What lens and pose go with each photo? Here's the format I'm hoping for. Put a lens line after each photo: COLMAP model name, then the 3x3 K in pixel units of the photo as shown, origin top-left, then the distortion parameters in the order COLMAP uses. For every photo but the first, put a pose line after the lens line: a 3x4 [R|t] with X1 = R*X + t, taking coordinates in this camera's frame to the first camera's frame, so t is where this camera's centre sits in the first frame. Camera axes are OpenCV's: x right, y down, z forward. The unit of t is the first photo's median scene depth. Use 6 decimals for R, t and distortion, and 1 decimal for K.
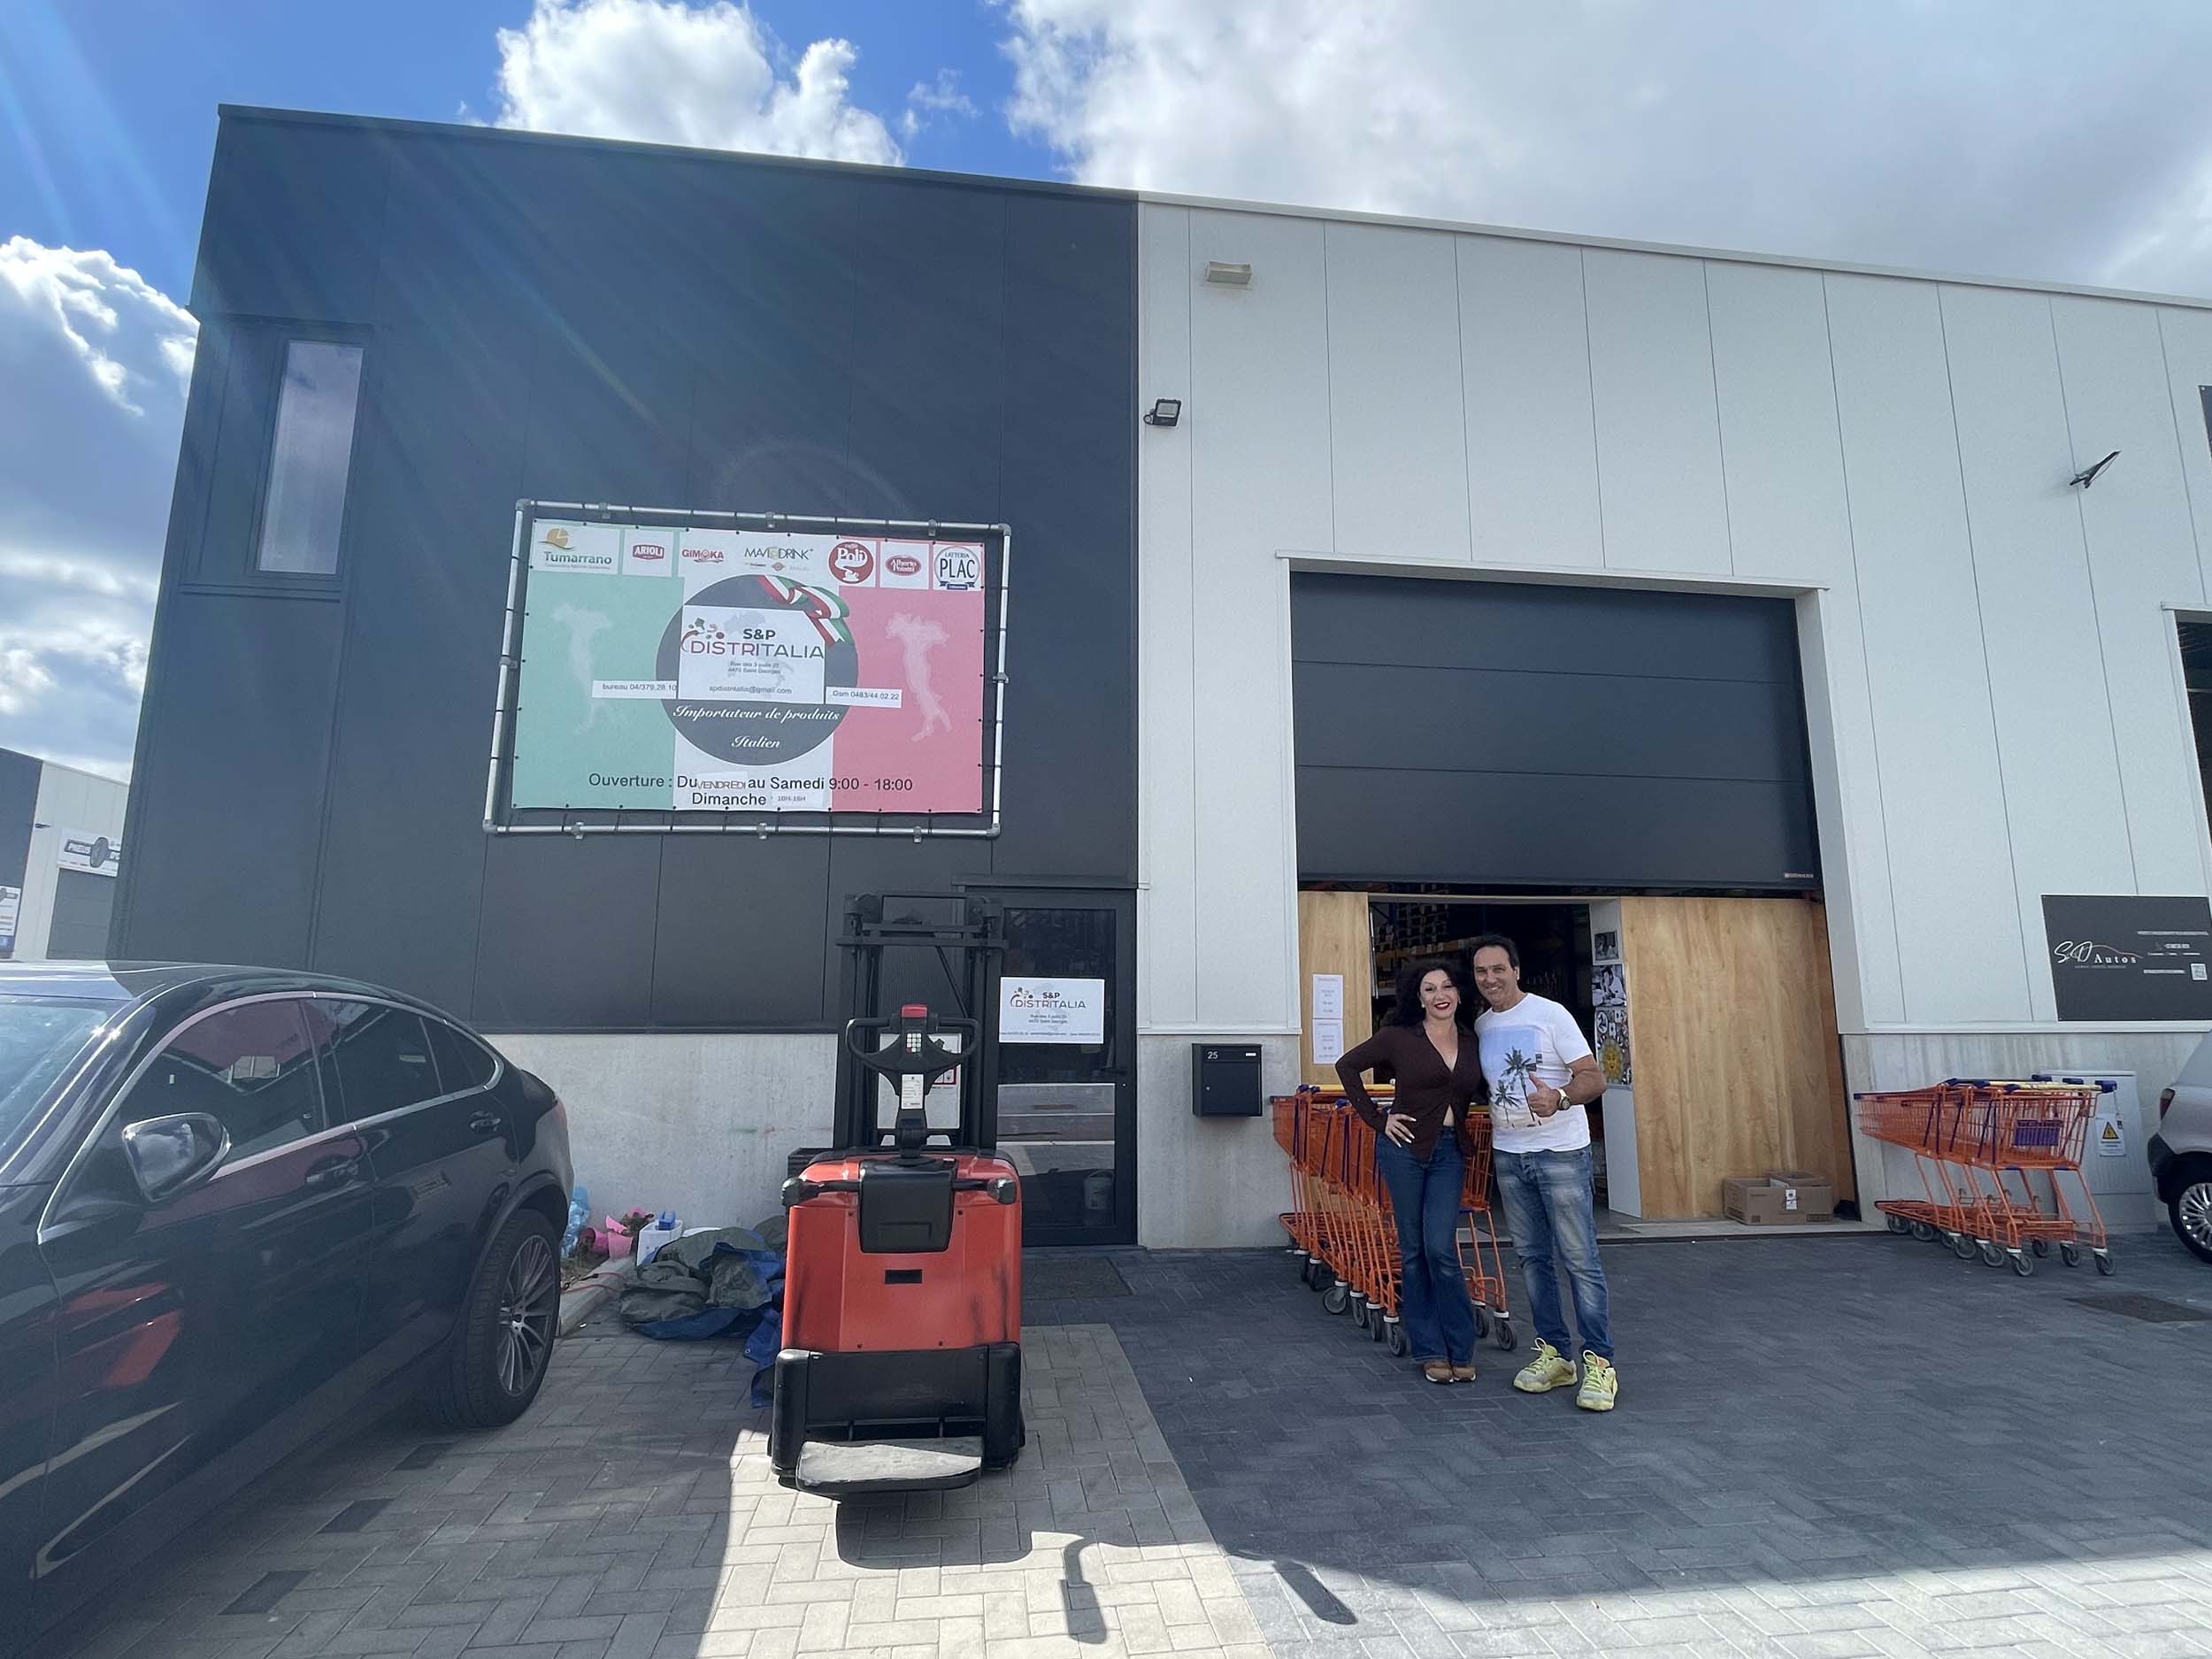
lens RADIAL K [[1131.0, 0, 1113.4], [0, 1131.0, 812.3], [0, 0, 1]] dist [0.001056, 0.000390]
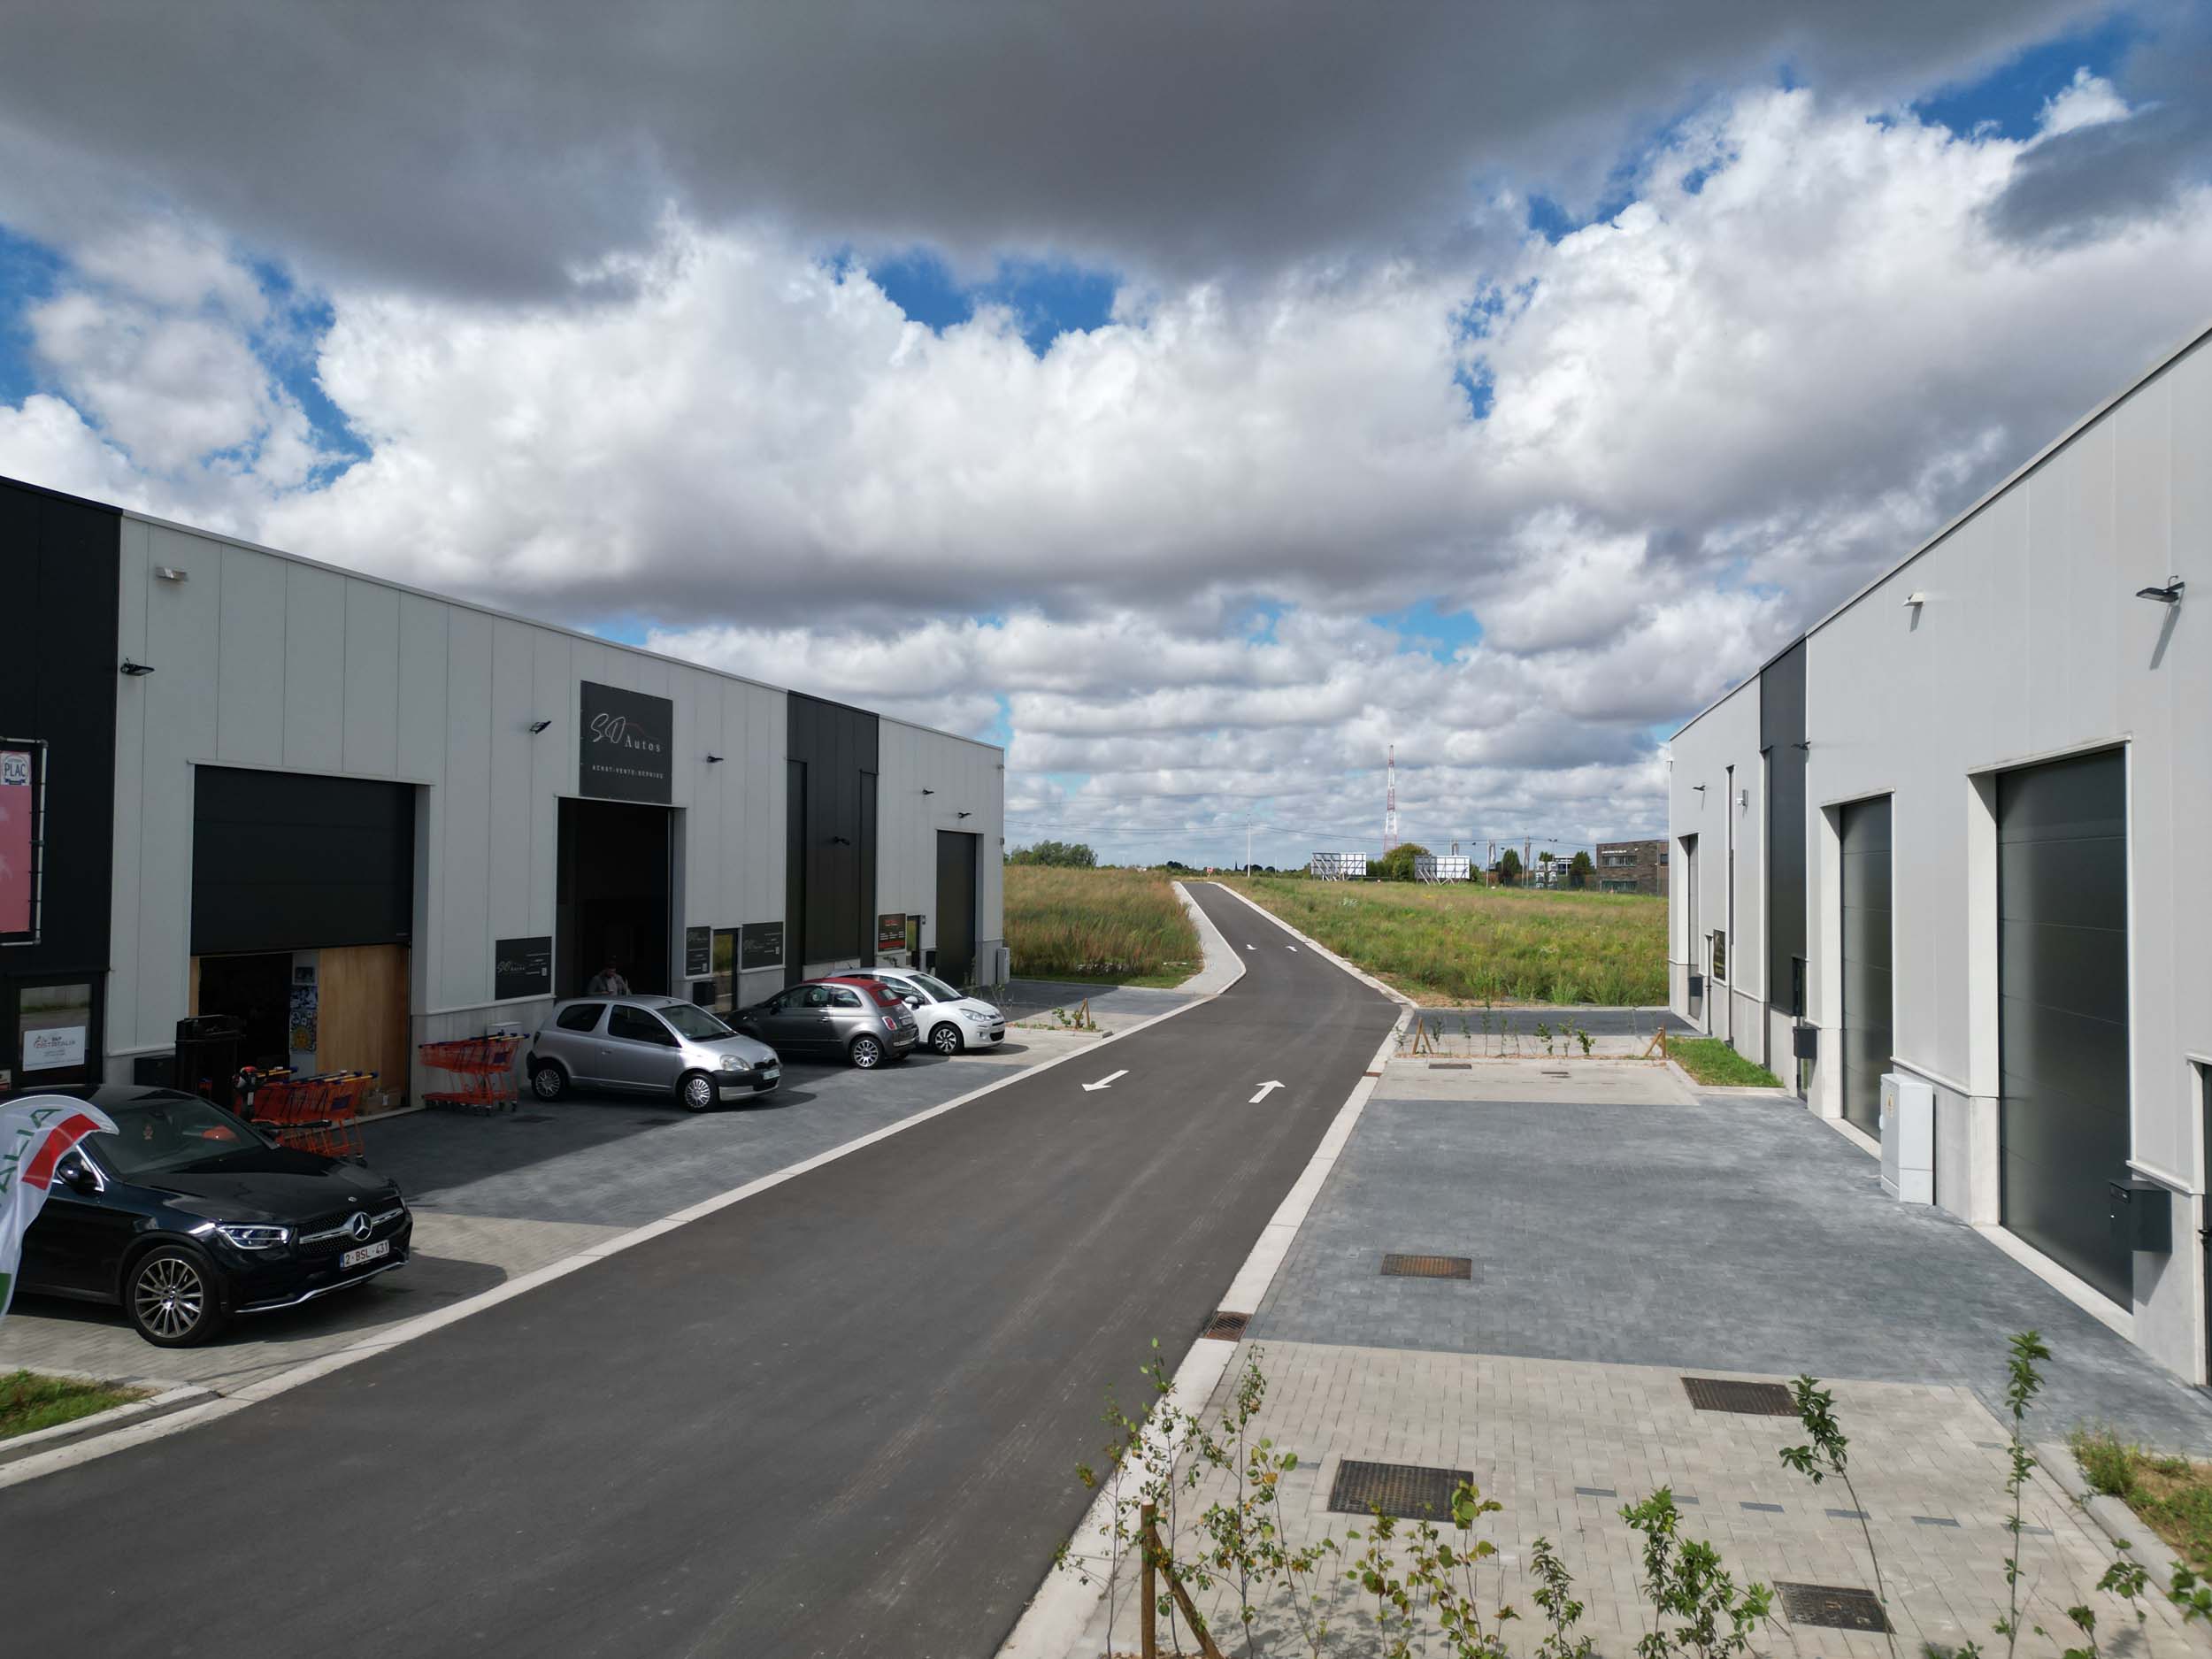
lens RADIAL K [[1528.1, 0, 1112.9], [0, 1528.1, 830.6], [0, 0, 1]] dist [0.010436, 0.000803]
pose [[0.369266, 0.028659, 0.928882, -1.521796], [-0.161858, 0.986231, 0.033917, -0.446618], [-0.915120, -0.162871, 0.368820, -1.145072]]
